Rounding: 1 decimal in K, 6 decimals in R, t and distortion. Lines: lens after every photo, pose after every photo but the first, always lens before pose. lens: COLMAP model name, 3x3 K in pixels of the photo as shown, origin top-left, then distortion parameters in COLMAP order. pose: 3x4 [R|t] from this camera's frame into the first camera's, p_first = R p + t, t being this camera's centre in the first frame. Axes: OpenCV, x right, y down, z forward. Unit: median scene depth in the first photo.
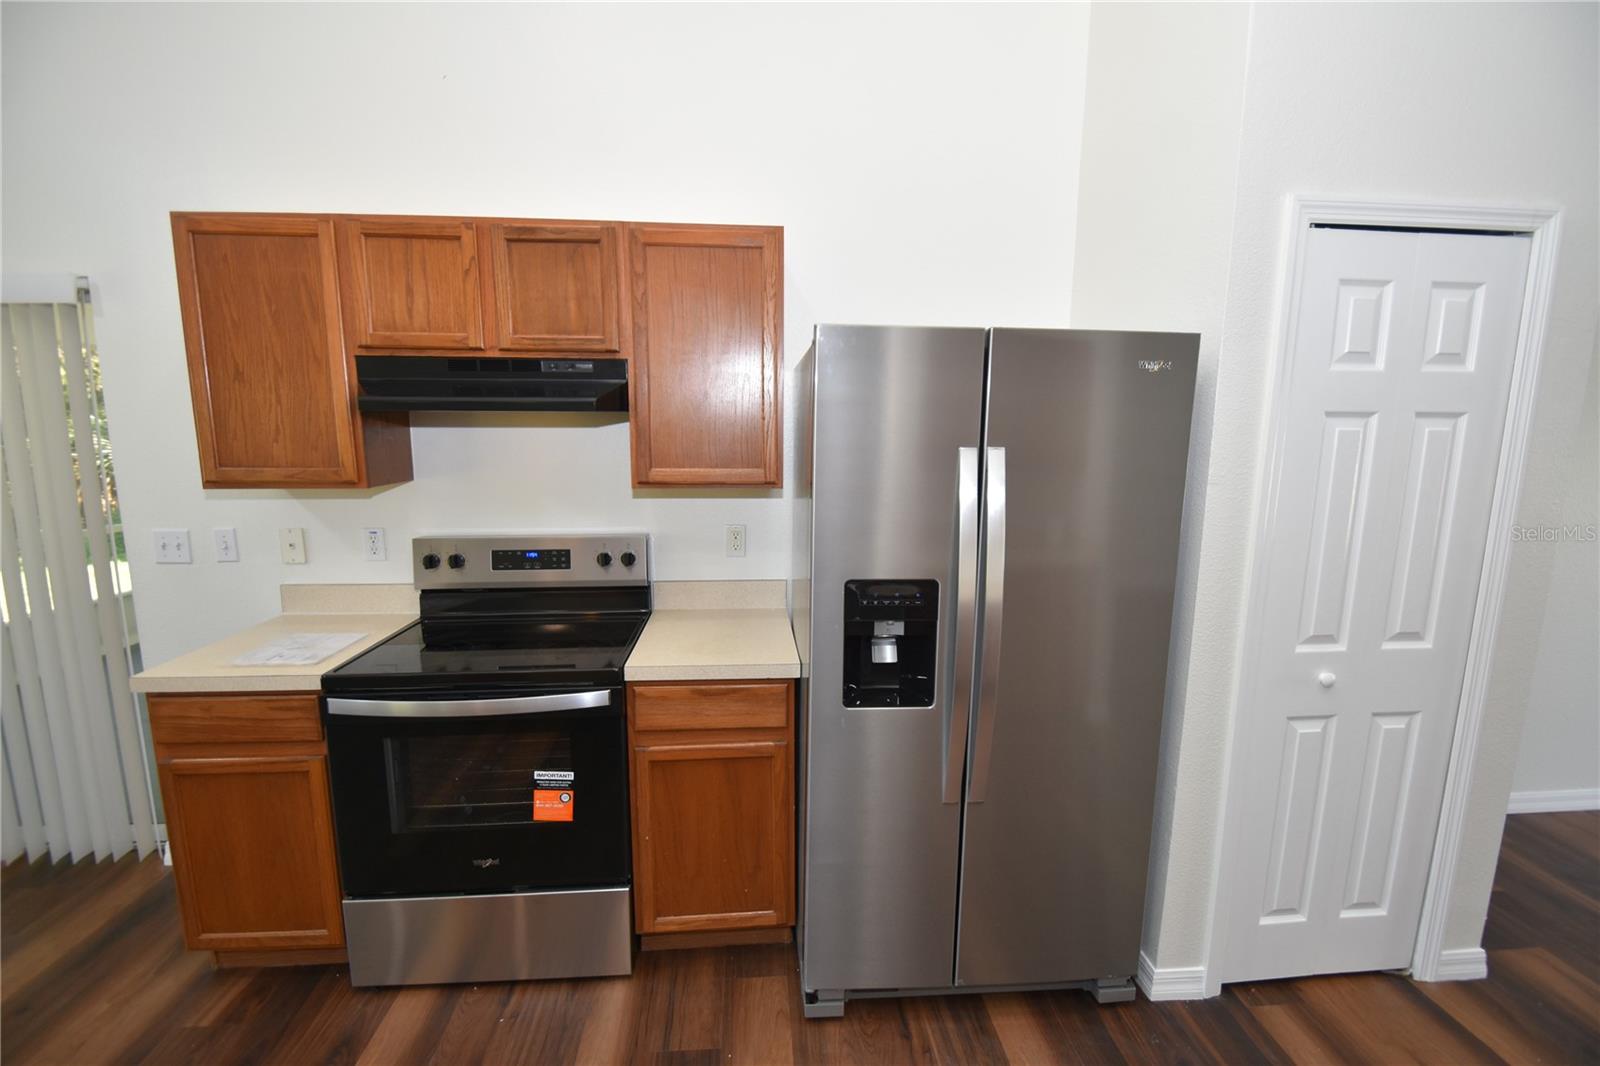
lens RADIAL K [[698.5, 0, 807.7], [0, 698.5, 534.8], [0, 0, 1]] dist [0.008634, -0.010317]
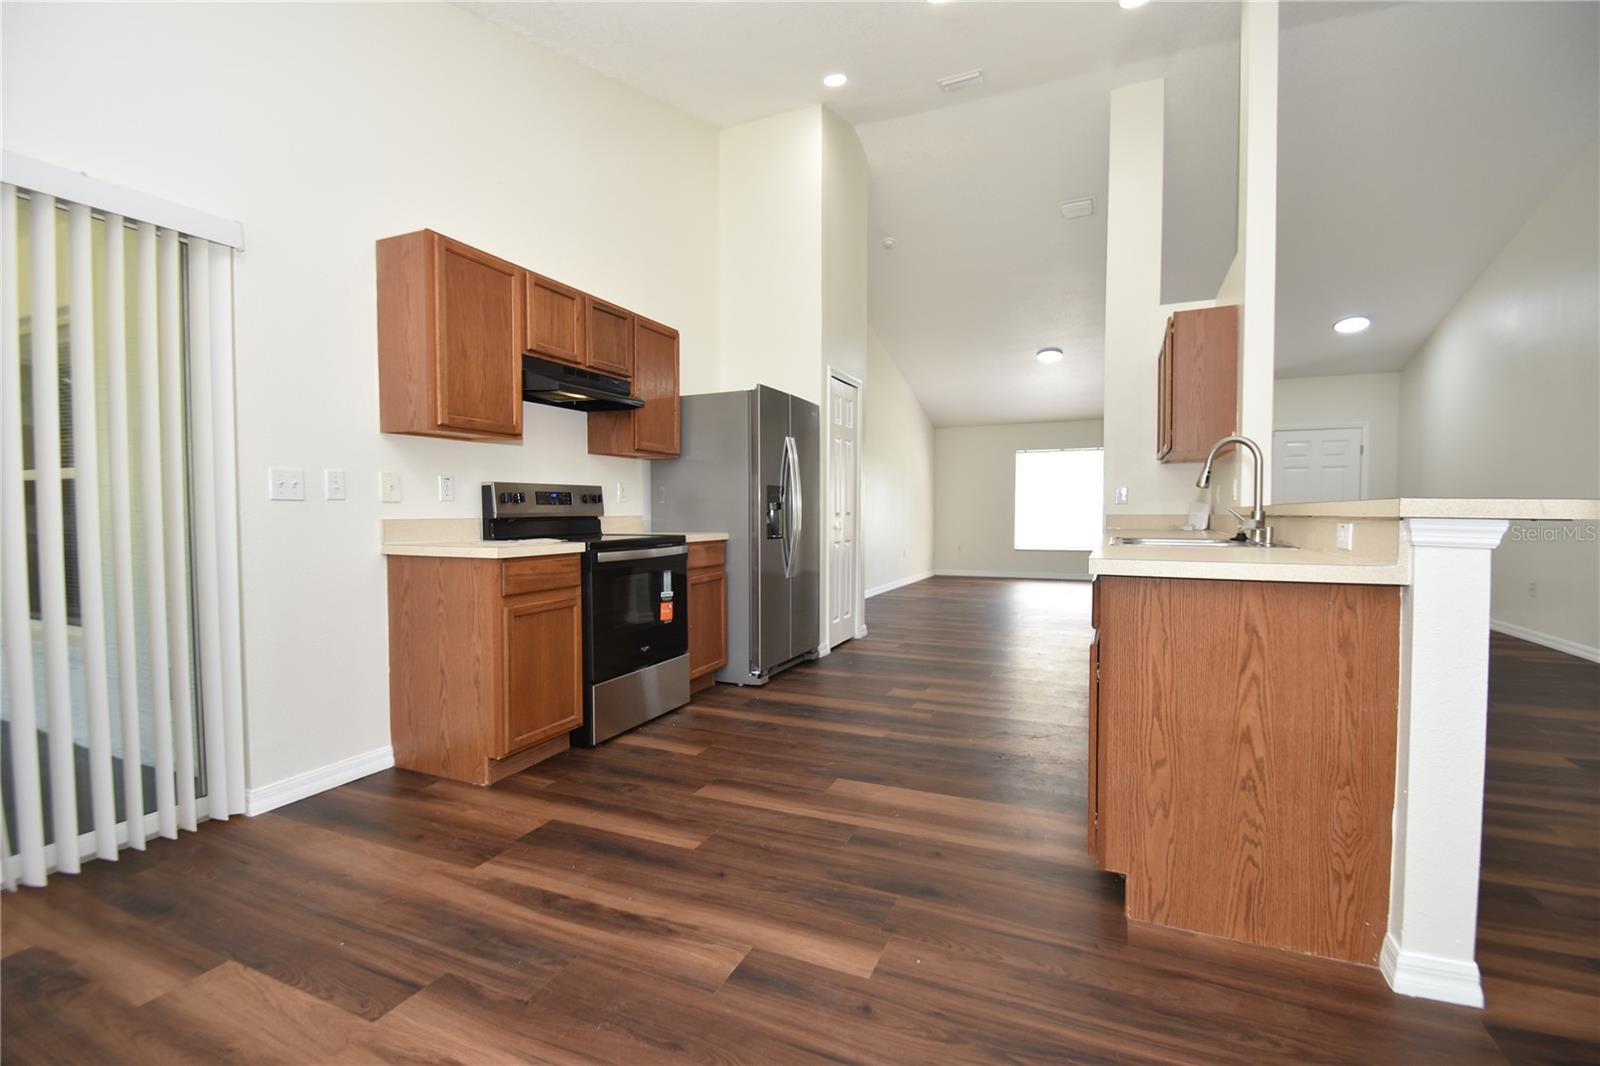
lens RADIAL K [[698.5, 0, 800.8], [0, 698.5, 531.9], [0, 0, 1]] dist [0.008634, -0.010317]
pose [[0.479289, -0.036632, 0.876892, -1.751728], [0.136868, 0.990024, -0.033450, 0.276015], [-0.866920, 0.136050, 0.479521, -0.231783]]
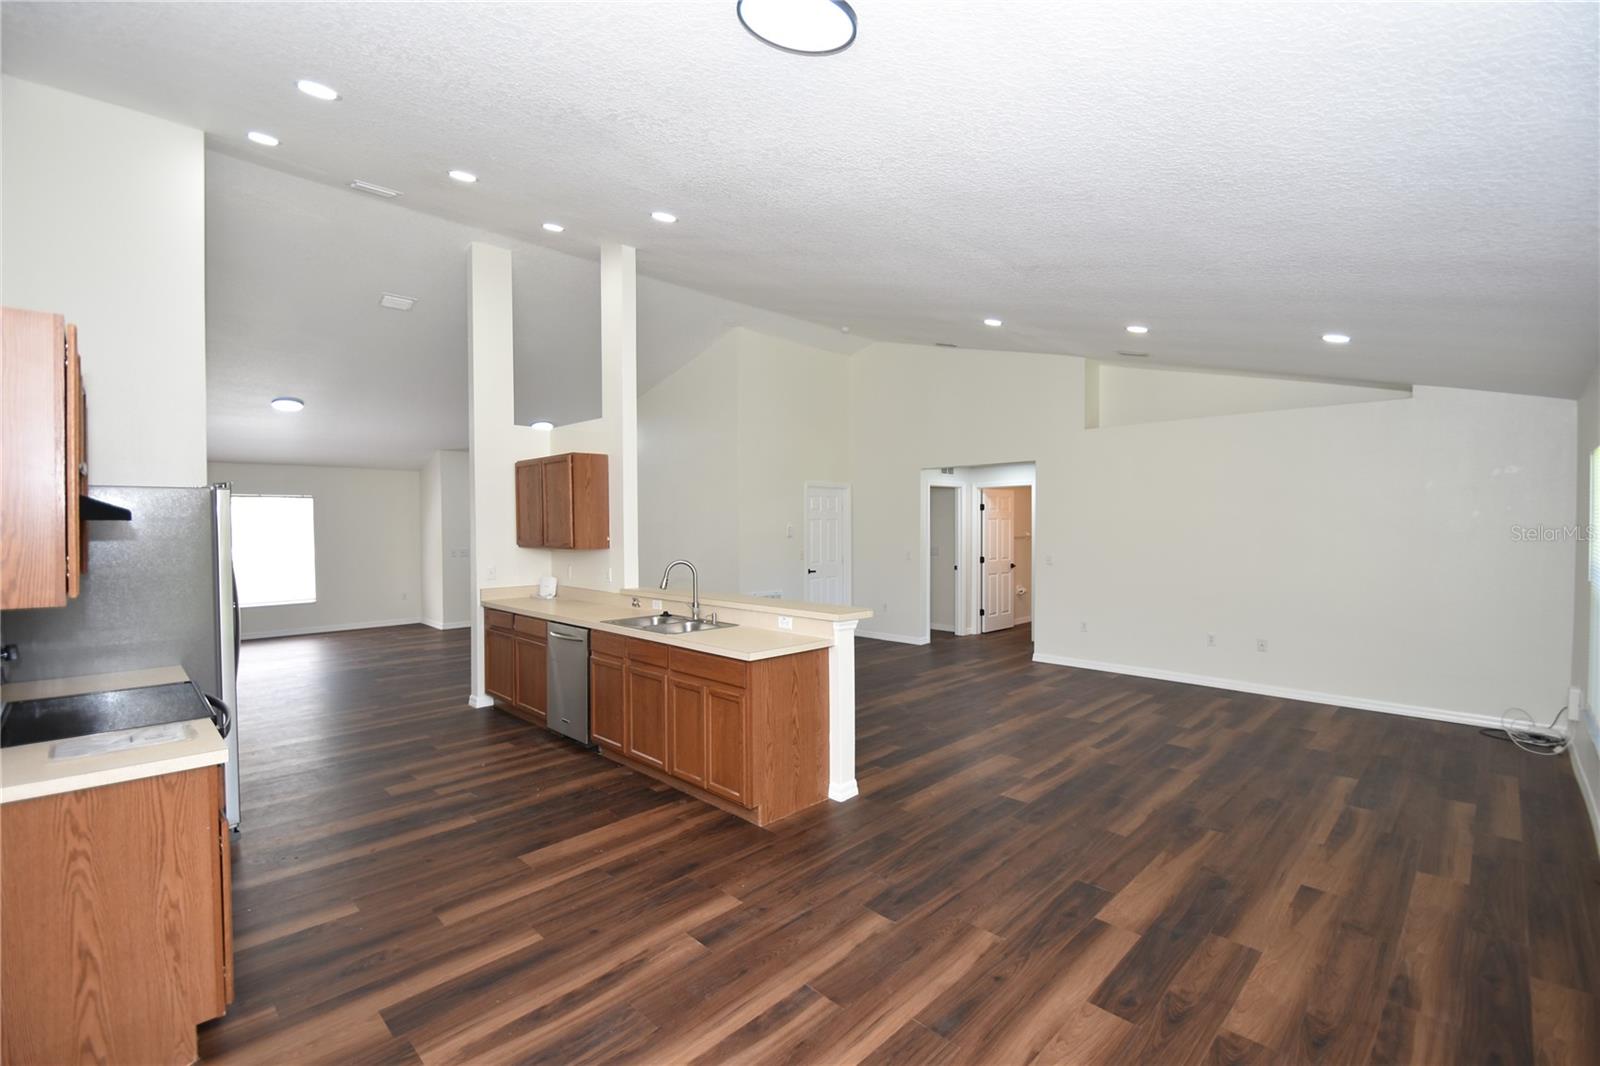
lens RADIAL K [[698.5, 0, 793.4], [0, 698.5, 523.3], [0, 0, 1]] dist [0.008634, -0.010317]
pose [[-0.640507, -0.007152, 0.767919, -2.234928], [0.112779, 0.988239, 0.103271, -0.171354], [-0.759626, 0.152751, -0.632168, 0.878775]]
